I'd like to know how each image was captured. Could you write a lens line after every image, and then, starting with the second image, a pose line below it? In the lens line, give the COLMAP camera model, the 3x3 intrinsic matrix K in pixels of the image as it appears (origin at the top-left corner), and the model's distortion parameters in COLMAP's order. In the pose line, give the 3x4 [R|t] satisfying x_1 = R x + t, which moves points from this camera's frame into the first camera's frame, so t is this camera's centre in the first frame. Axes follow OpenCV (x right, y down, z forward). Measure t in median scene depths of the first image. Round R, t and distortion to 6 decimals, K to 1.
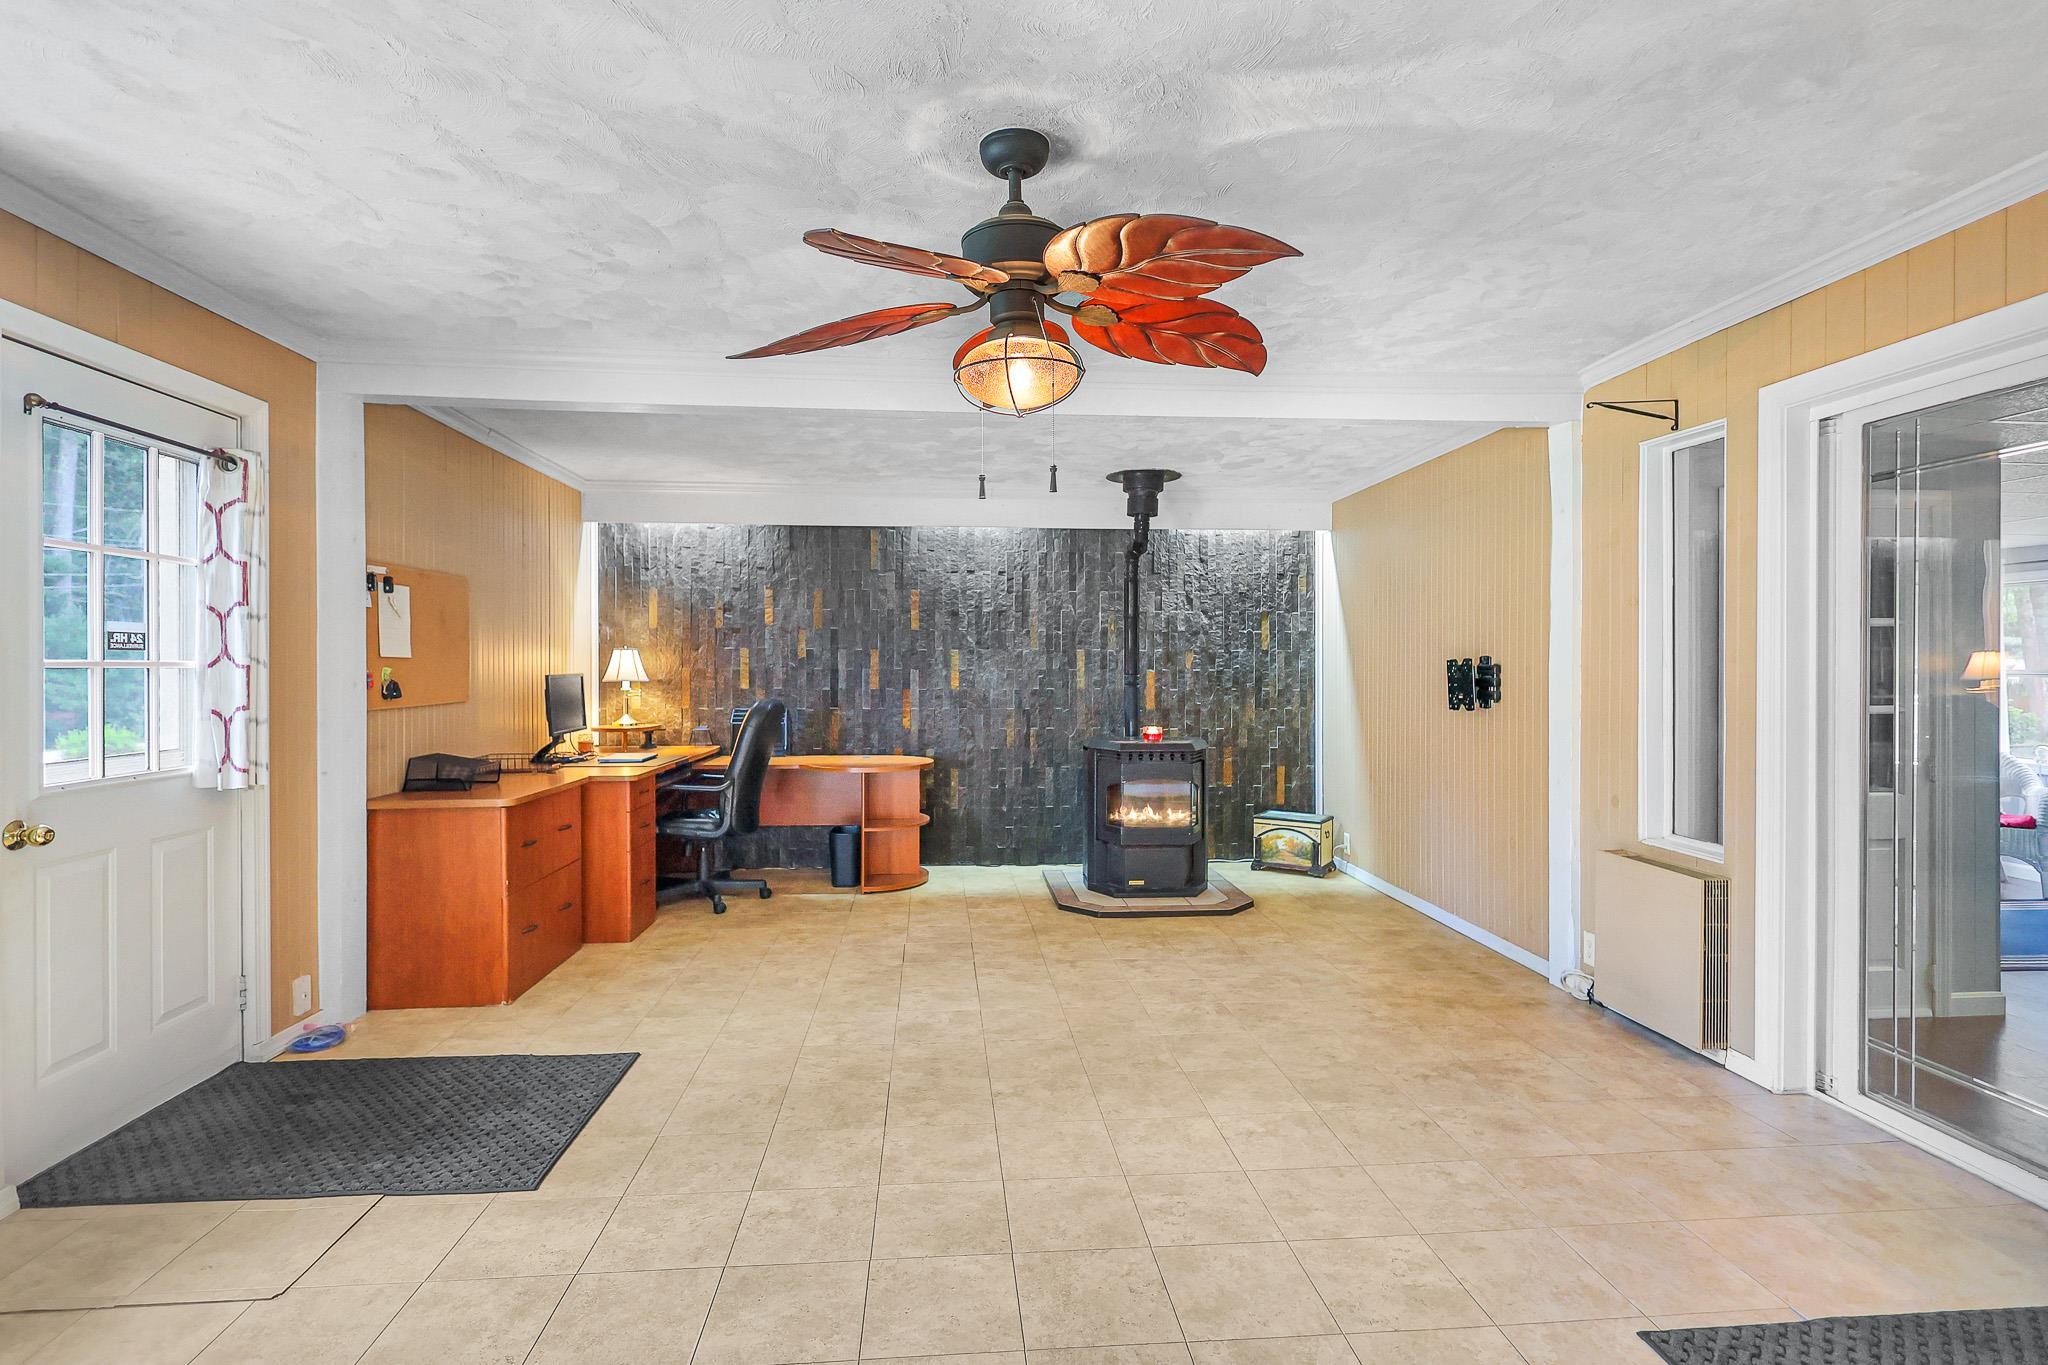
lens RADIAL K [[983.7, 0, 996.0], [0, 983.7, 670.9], [0, 0, 1]] dist [-0.000015, -0.000059]
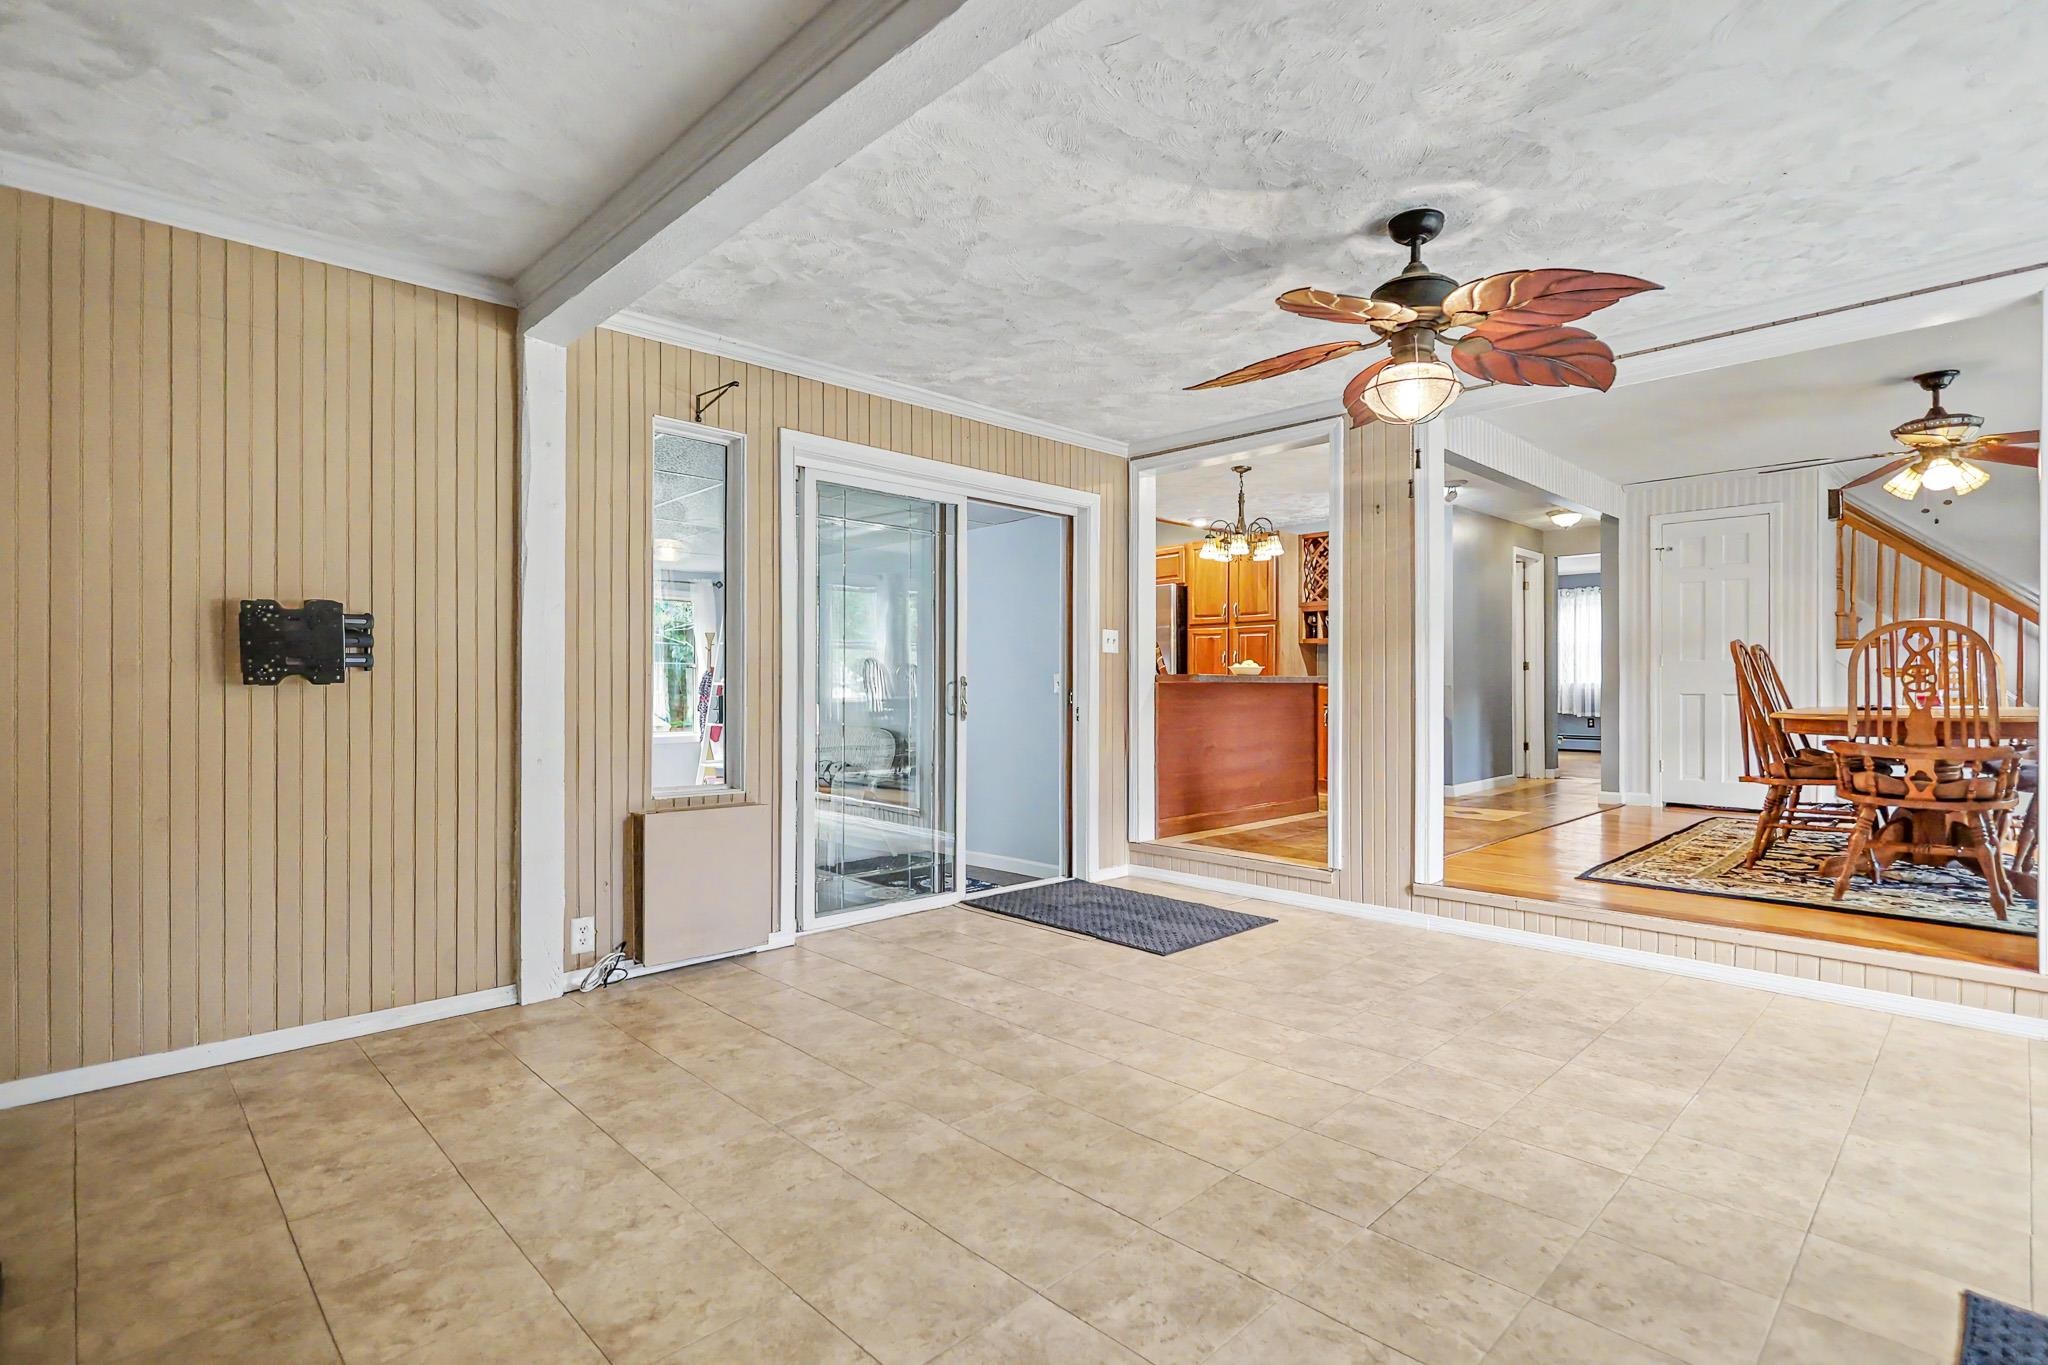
lens RADIAL K [[999.4, 0, 1027.5], [0, 999.4, 687.6], [0, 0, 1]] dist [-0.002160, -0.000825]
pose [[-0.663527, 0.001890, 0.748150, -0.379572], [0.003558, 0.999993, 0.000629, 0.055454], [-0.748144, 0.003079, -0.663529, 1.352978]]
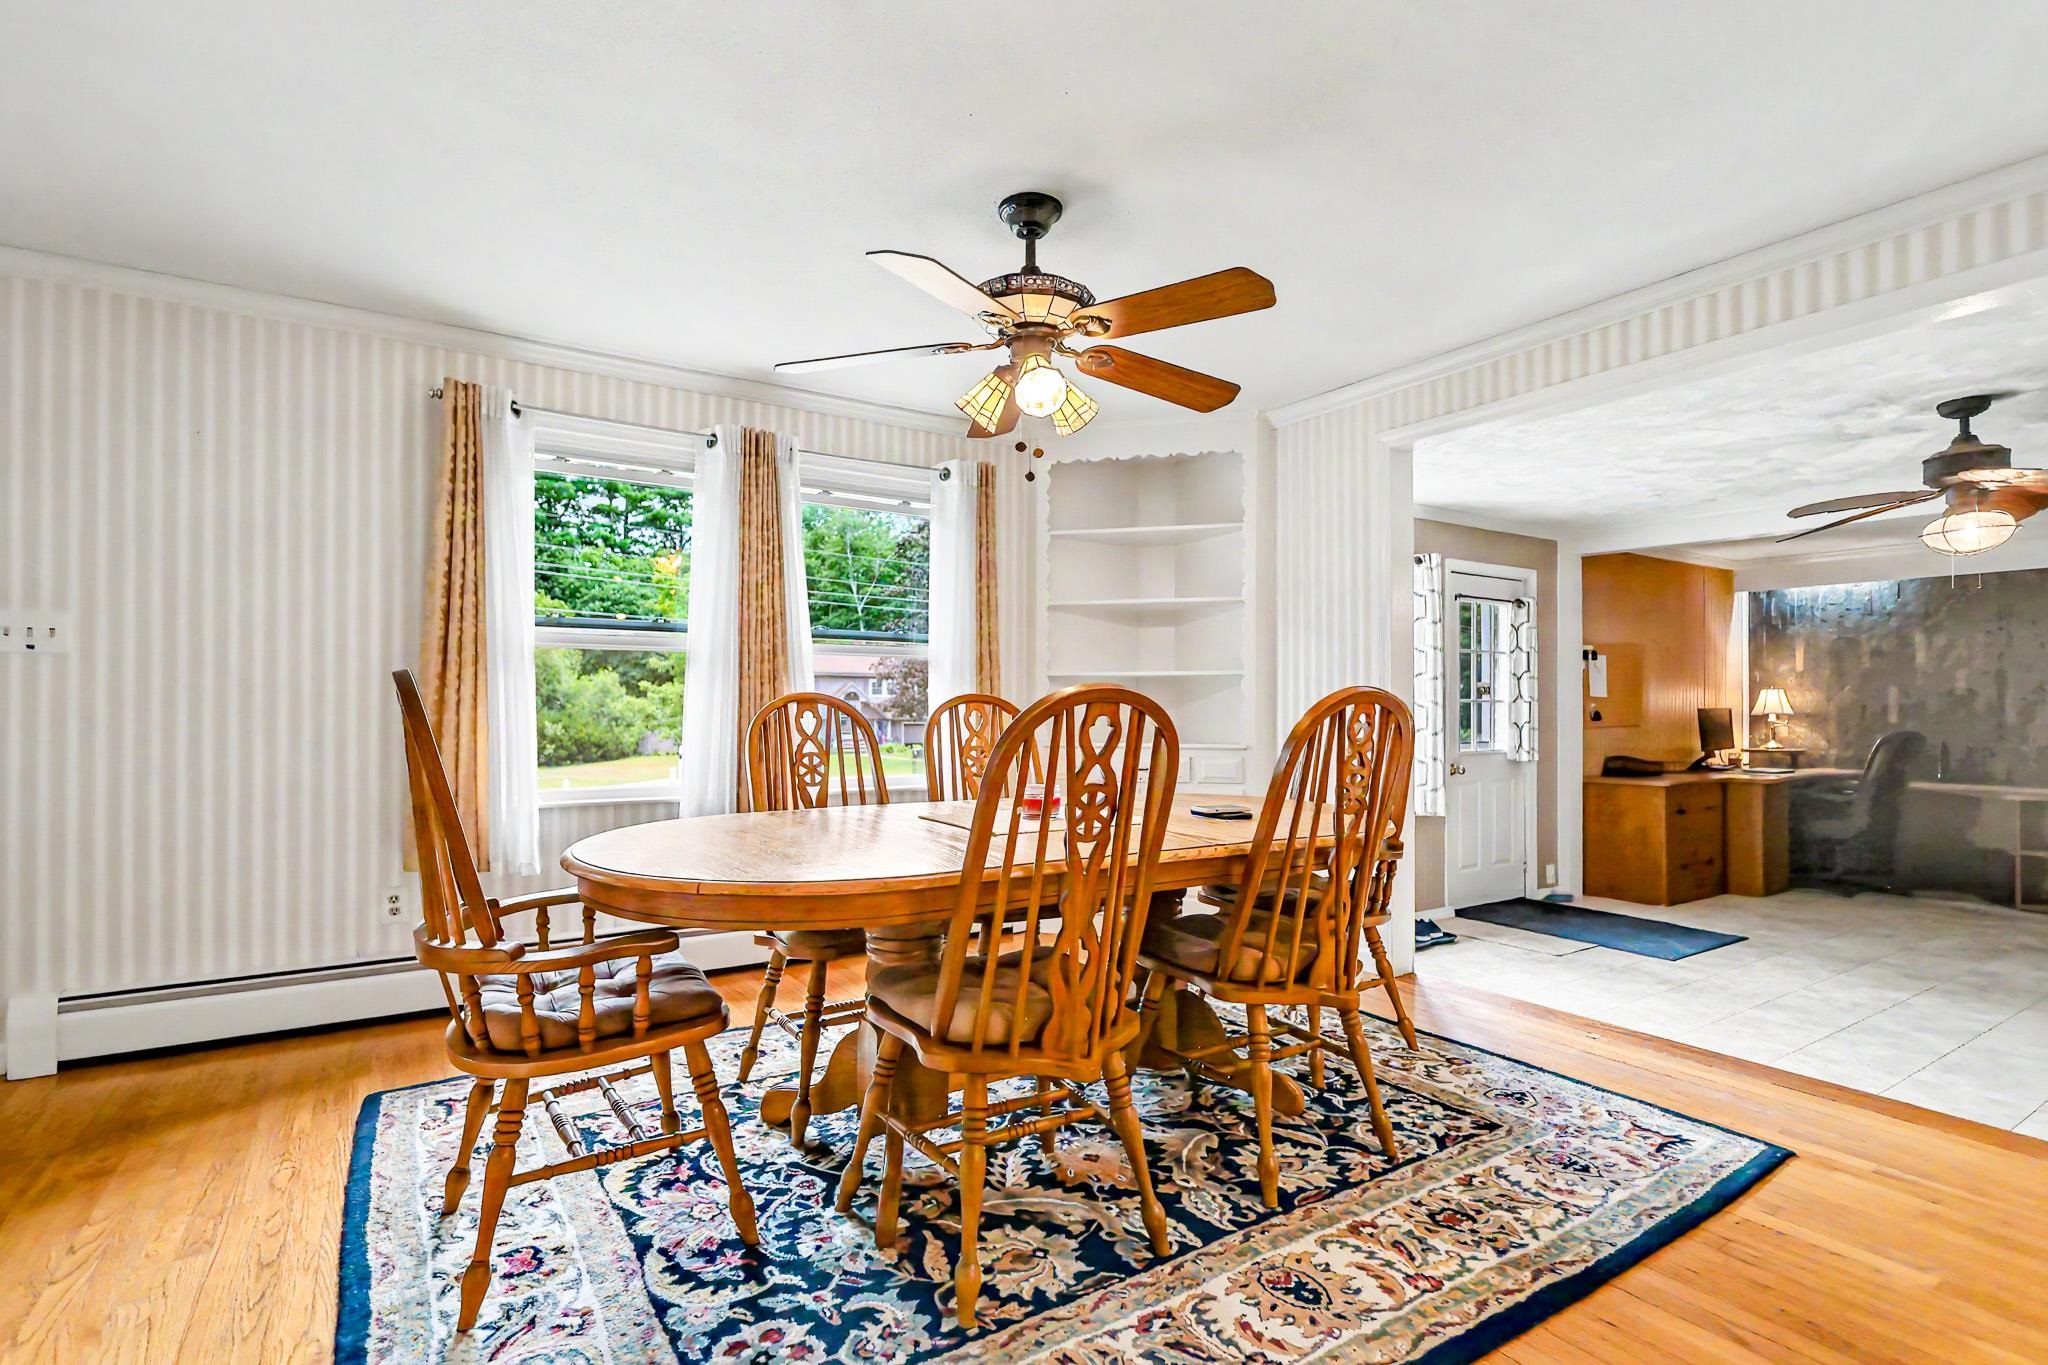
lens RADIAL K [[968.3, 0, 1030.2], [0, 968.3, 700.4], [0, 0, 1]] dist [-0.000841, -0.000035]
pose [[0.485590, -0.003172, -0.874181, 0.424540], [-0.004299, 0.999973, -0.006016, 0.007183], [0.874176, 0.006680, 0.485563, -0.757385]]
